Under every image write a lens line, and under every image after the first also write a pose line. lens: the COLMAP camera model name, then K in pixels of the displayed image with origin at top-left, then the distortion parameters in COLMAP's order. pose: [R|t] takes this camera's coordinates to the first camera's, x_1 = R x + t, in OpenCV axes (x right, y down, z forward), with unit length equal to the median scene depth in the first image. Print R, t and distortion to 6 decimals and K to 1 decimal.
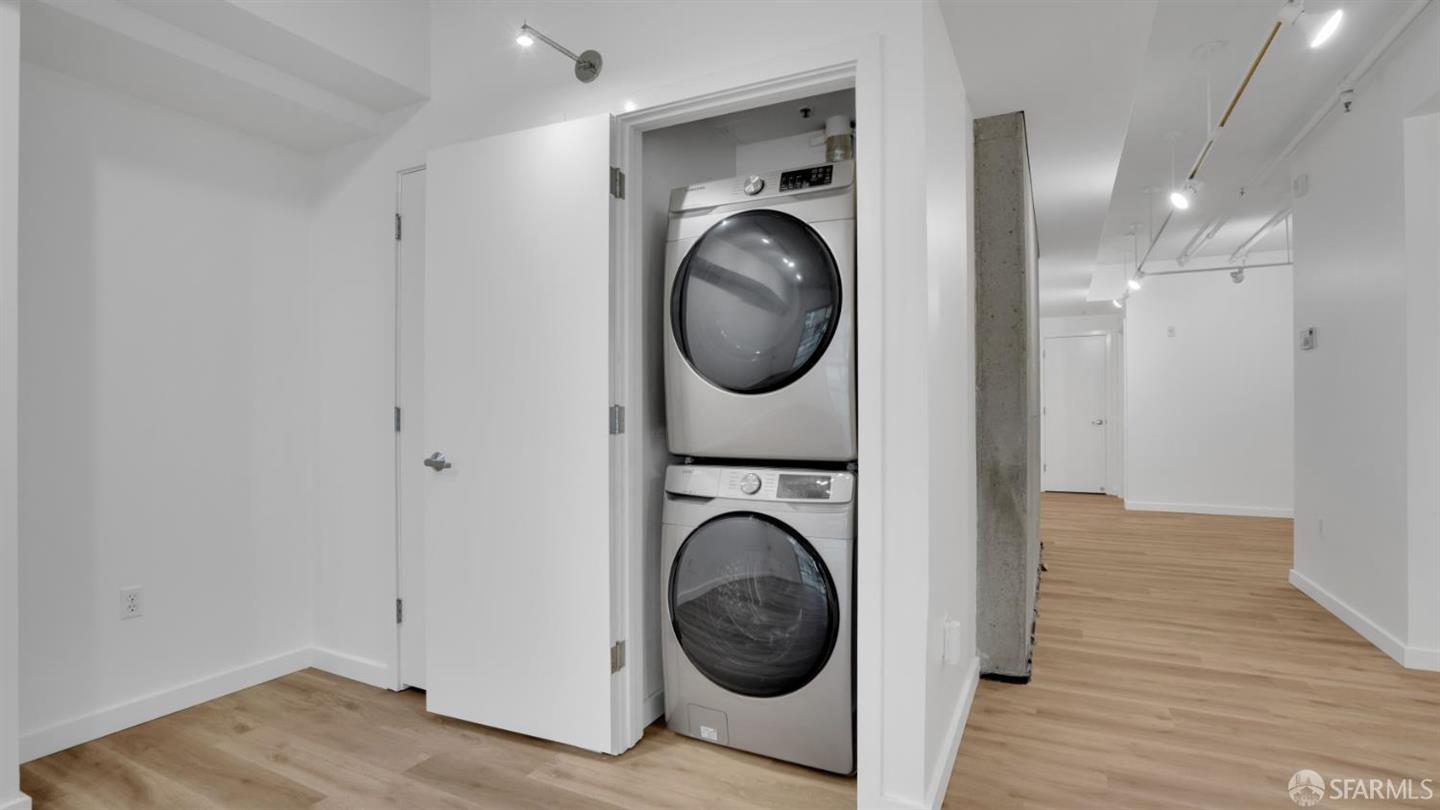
lens RADIAL K [[675.8, 0, 720.0], [0, 675.8, 405.0], [0, 0, 1]] dist [-0.057176, 0.023739]
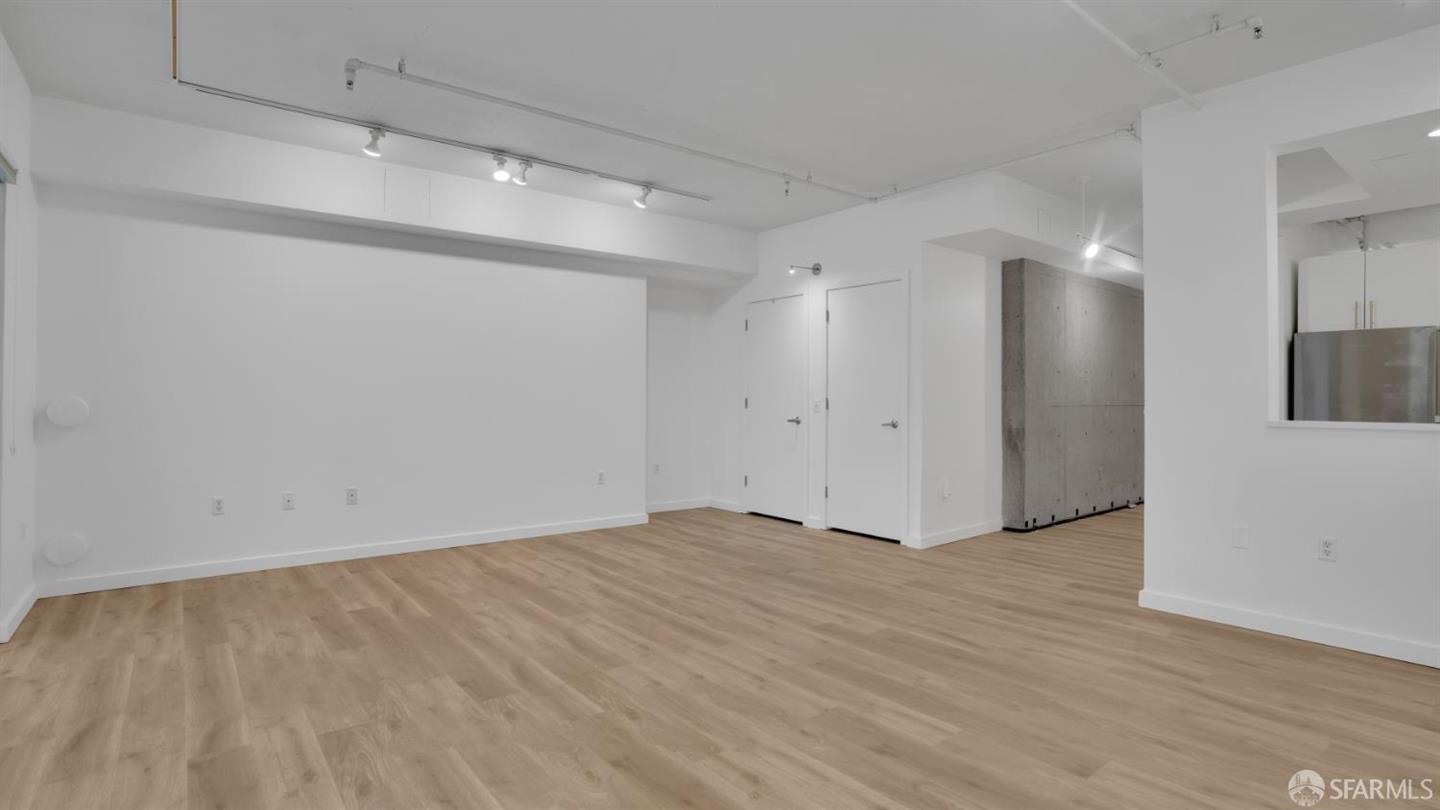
lens RADIAL K [[701.0, 0, 718.4], [0, 701.0, 395.2], [0, 0, 1]] dist [-0.065328, 0.029110]
pose [[0.908296, 0.004827, -0.418299, 0.470453], [-0.004821, 0.999988, 0.001073, -0.009386], [0.418299, 0.001042, 0.908309, -1.297350]]
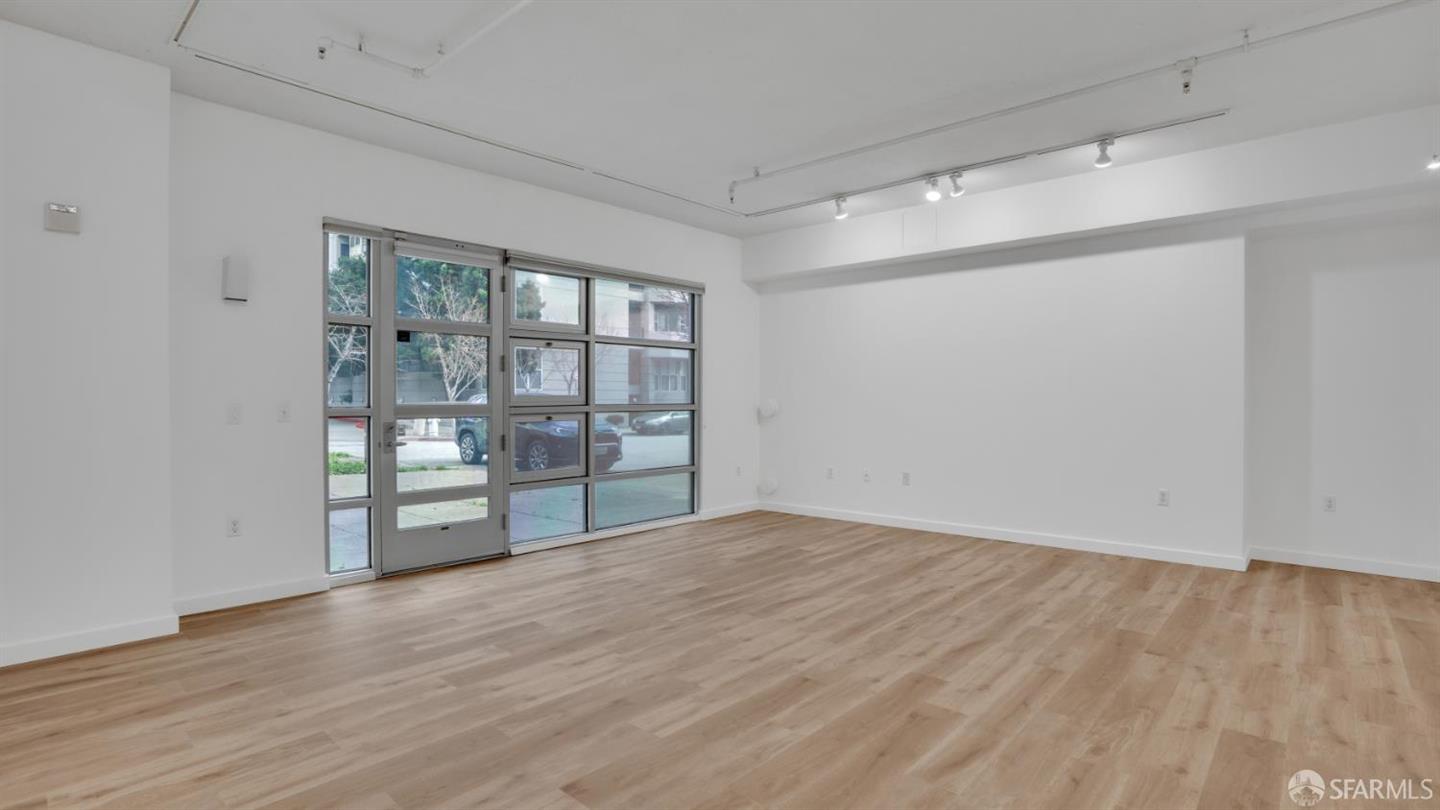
lens RADIAL K [[692.6, 0, 716.9], [0, 692.6, 405.1], [0, 0, 1]] dist [-0.056907, 0.025477]
pose [[-0.262820, 0.011815, -0.964772, 1.150744], [0.006773, 0.999923, 0.010400, -0.007434], [0.964821, -0.003801, -0.262880, -0.144395]]
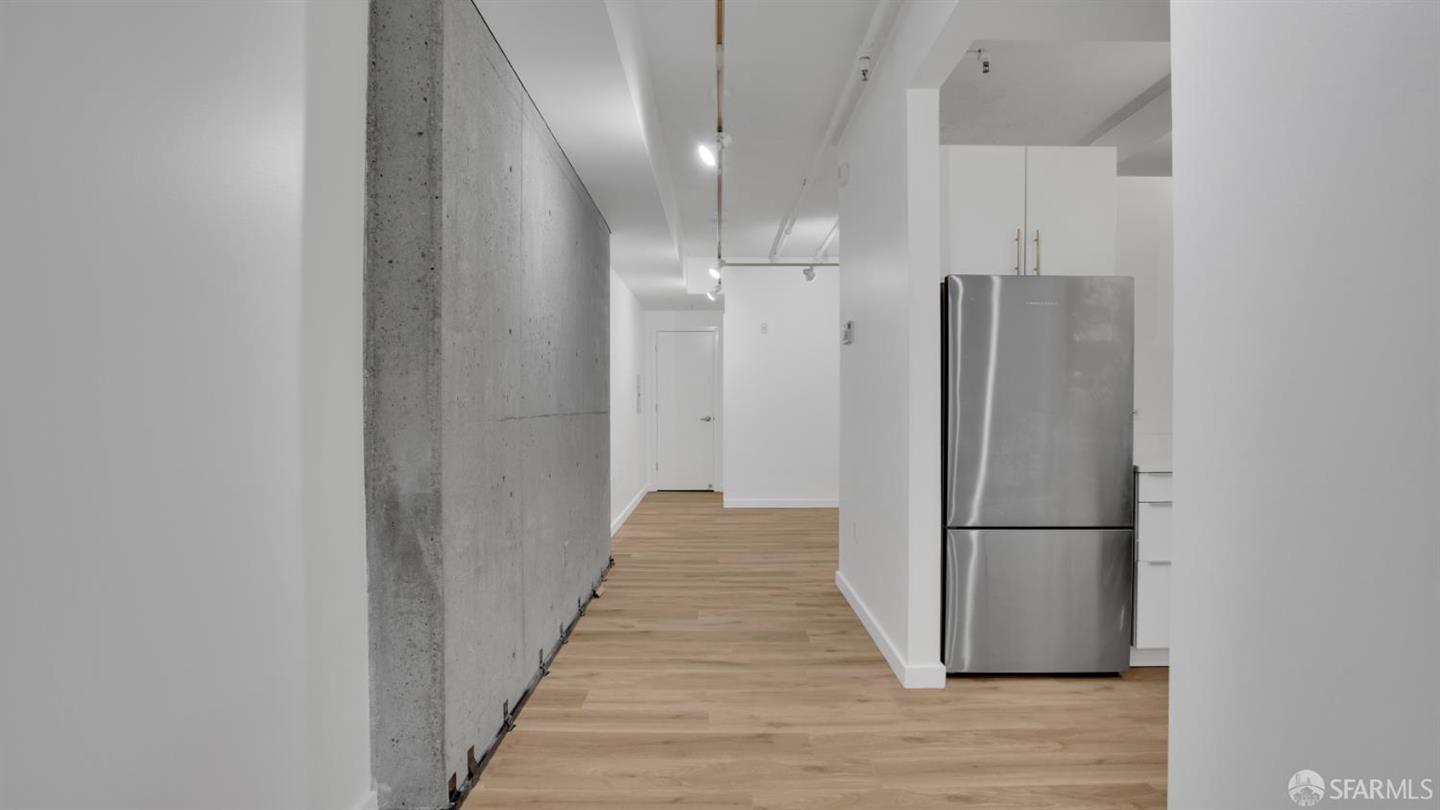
lens RADIAL K [[677.9, 0, 712.6], [0, 677.9, 407.3], [0, 0, 1]] dist [-0.056858, 0.023551]
pose [[0.894991, -0.000398, 0.446083, 0.383596], [-0.003641, 0.999960, 0.008198, 0.000468], [-0.446069, -0.008961, 0.894954, 0.276973]]
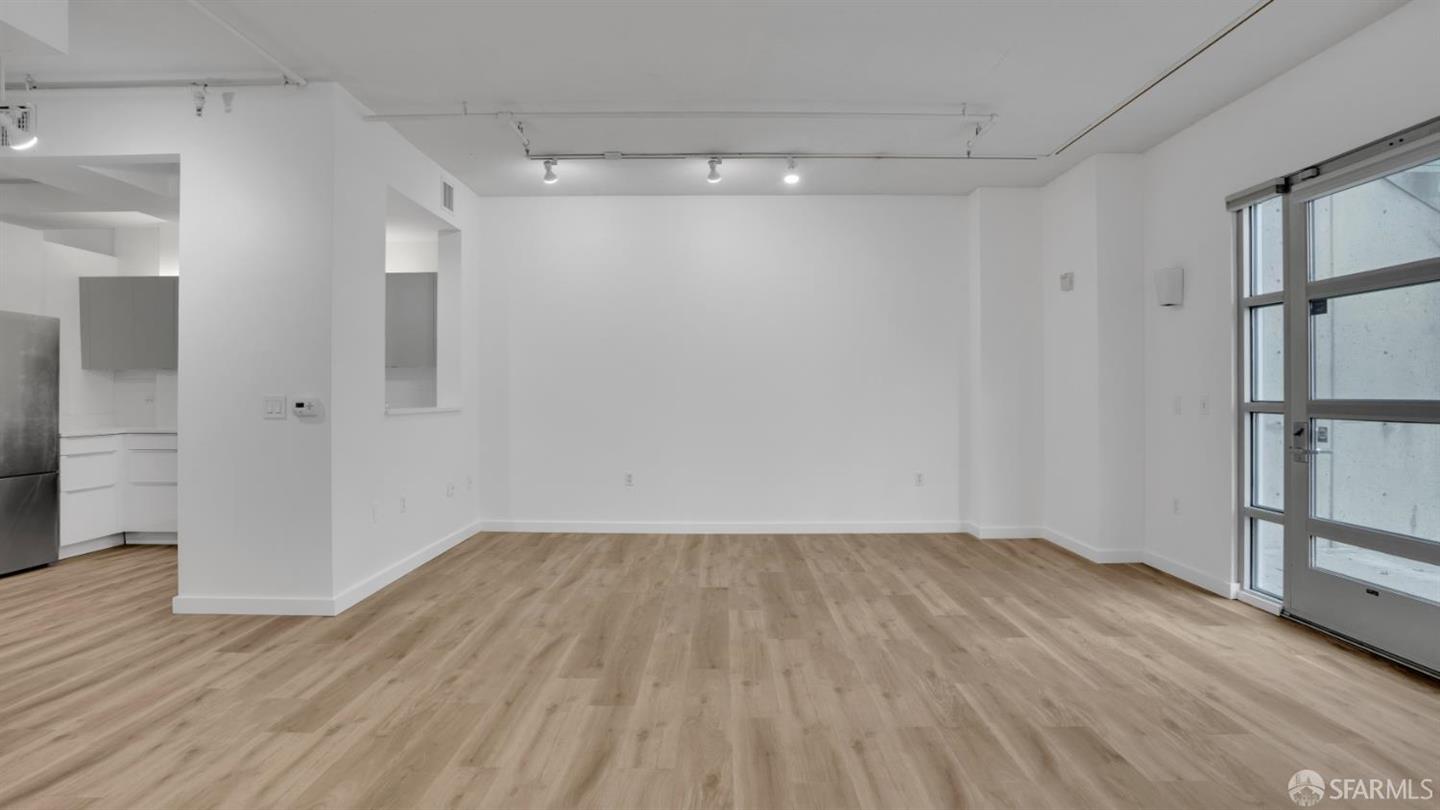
lens RADIAL K [[677.9, 0, 716.8], [0, 677.9, 388.9], [0, 0, 1]] dist [-0.055825, 0.023096]
pose [[-0.444693, 0.010267, 0.895624, -0.716702], [-0.001805, 0.999922, -0.012359, 0.000716], [-0.895681, -0.007113, -0.444640, 0.156427]]
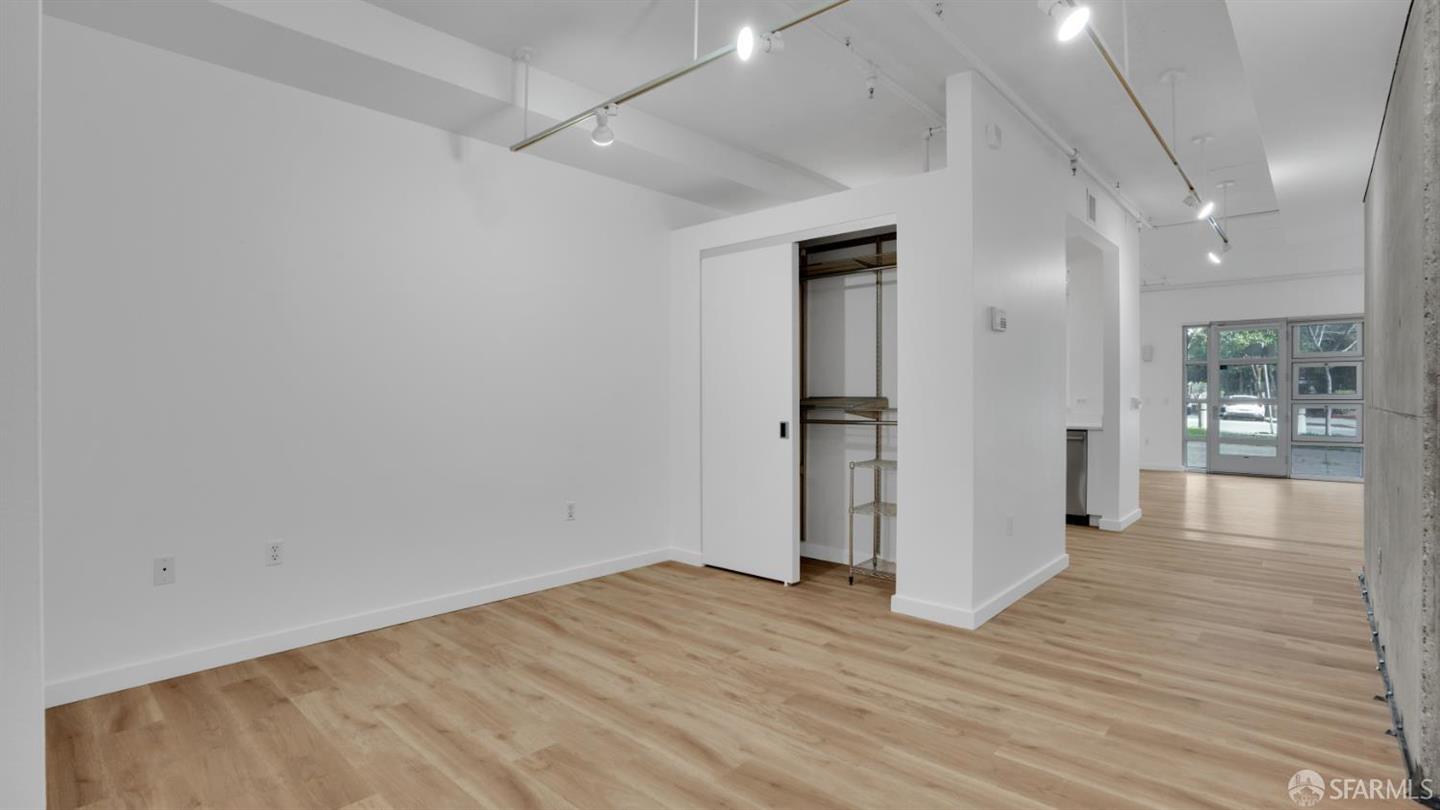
lens RADIAL K [[675.8, 0, 720.0], [0, 675.8, 405.0], [0, 0, 1]] dist [-0.057176, 0.023739]
pose [[-0.962924, 0.002926, 0.269758, 1.393981], [0.004640, 0.999973, 0.005715, 0.007116], [-0.269734, 0.006755, -0.962911, 2.682622]]
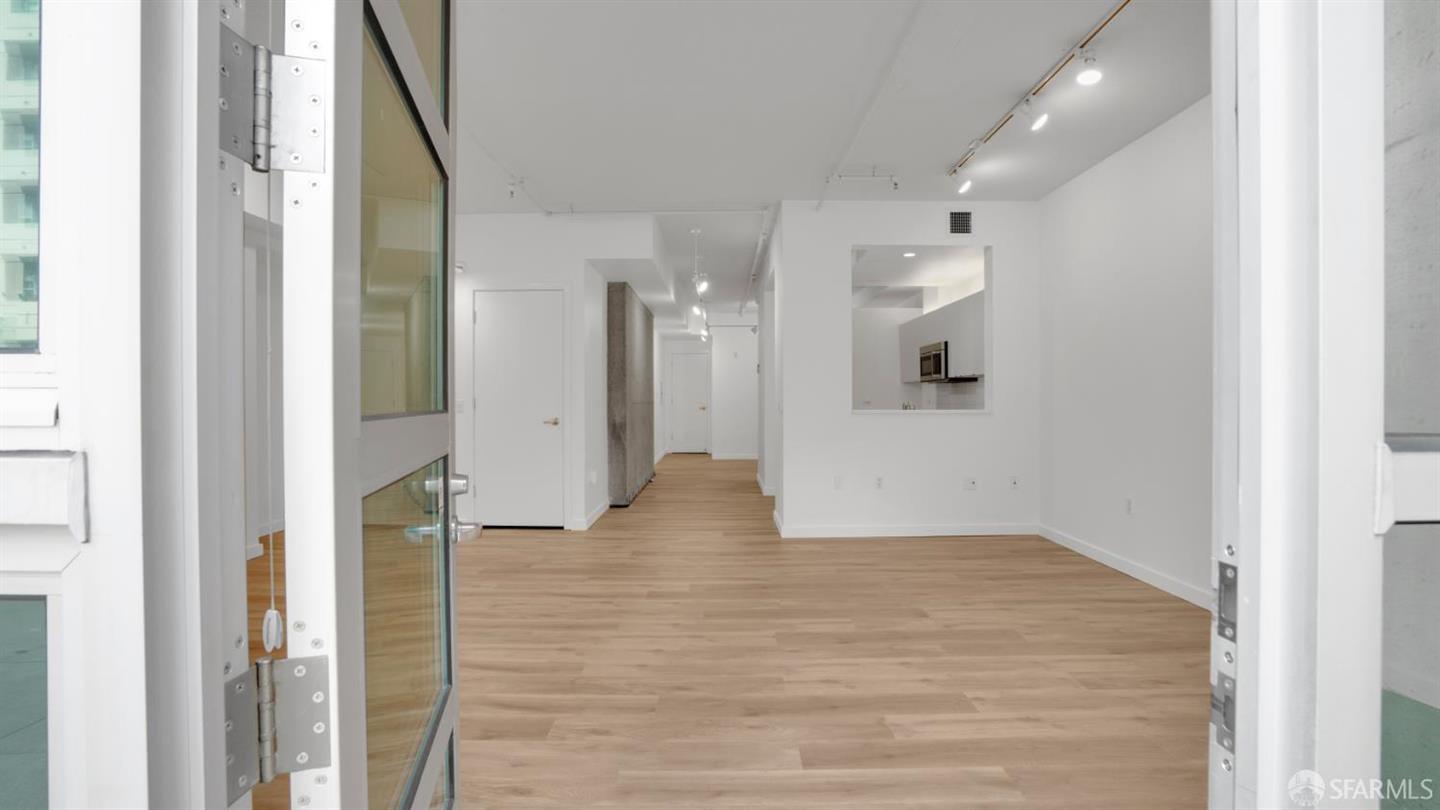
lens RADIAL K [[675.8, 0, 720.0], [0, 675.8, 405.0], [0, 0, 1]] dist [-0.057176, 0.023739]
pose [[0.893365, -0.003109, 0.449321, -0.361448], [-0.003020, 0.999912, 0.012923, -0.007681], [-0.449321, -0.012901, 0.893277, -1.393667]]
